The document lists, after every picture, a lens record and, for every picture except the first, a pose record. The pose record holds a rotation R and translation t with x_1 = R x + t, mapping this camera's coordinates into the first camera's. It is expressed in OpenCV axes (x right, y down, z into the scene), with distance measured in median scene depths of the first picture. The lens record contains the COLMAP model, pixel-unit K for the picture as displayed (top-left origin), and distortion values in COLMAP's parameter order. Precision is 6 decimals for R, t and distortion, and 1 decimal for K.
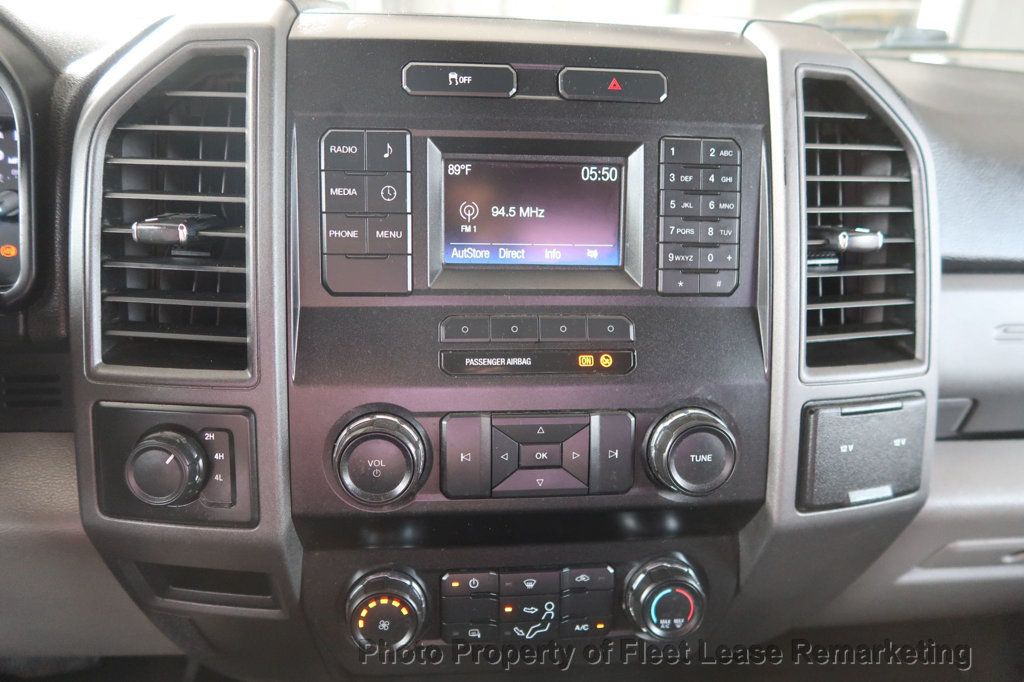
lens RADIAL K [[667.5, 0, 509.8], [0, 667.5, 344.0], [0, 0, 1]] dist [-0.022562, 0.012665]
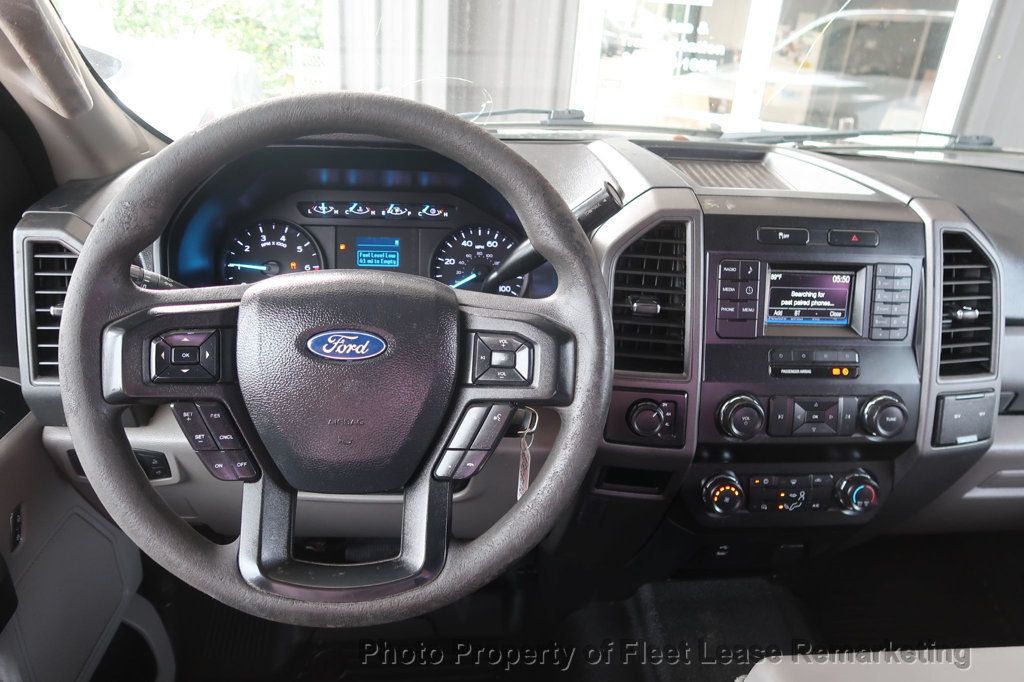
lens RADIAL K [[667.5, 0, 506.5], [0, 667.5, 336.7], [0, 0, 1]] dist [-0.022562, 0.012665]
pose [[0.999807, 0.019403, 0.002962, -0.882831], [-0.019463, 0.999579, 0.021526, -0.103057], [-0.002543, -0.021580, 0.999764, -1.016813]]
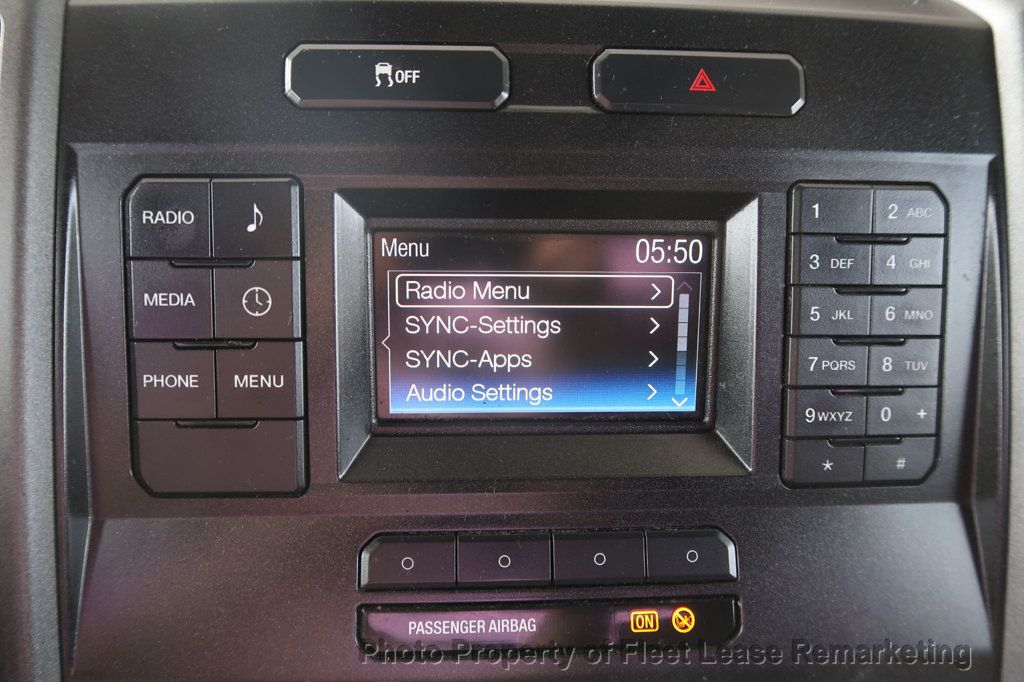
lens RADIAL K [[667.5, 0, 509.4], [0, 667.5, 337.6], [0, 0, 1]] dist [-0.022562, 0.012665]
pose [[0.999025, 0.002246, -0.044090, 0.031491], [-0.002449, 0.999987, -0.004560, -0.183079], [0.044079, 0.004663, 0.999017, 0.465123]]
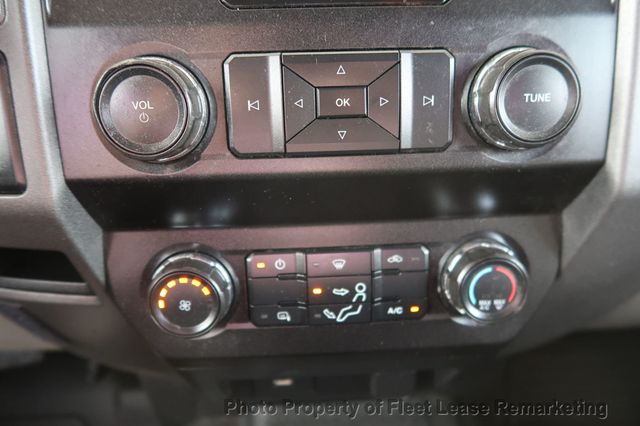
lens RADIAL K [[417.2, 0, 322.4], [0, 417.2, 211.6], [0, 0, 1]] dist [-0.022562, 0.012665]
pose [[0.997261, -0.023860, -0.070014, 0.052503], [0.029982, 0.995692, 0.087742, 0.245183], [0.067619, -0.089601, 0.993680, 0.437692]]
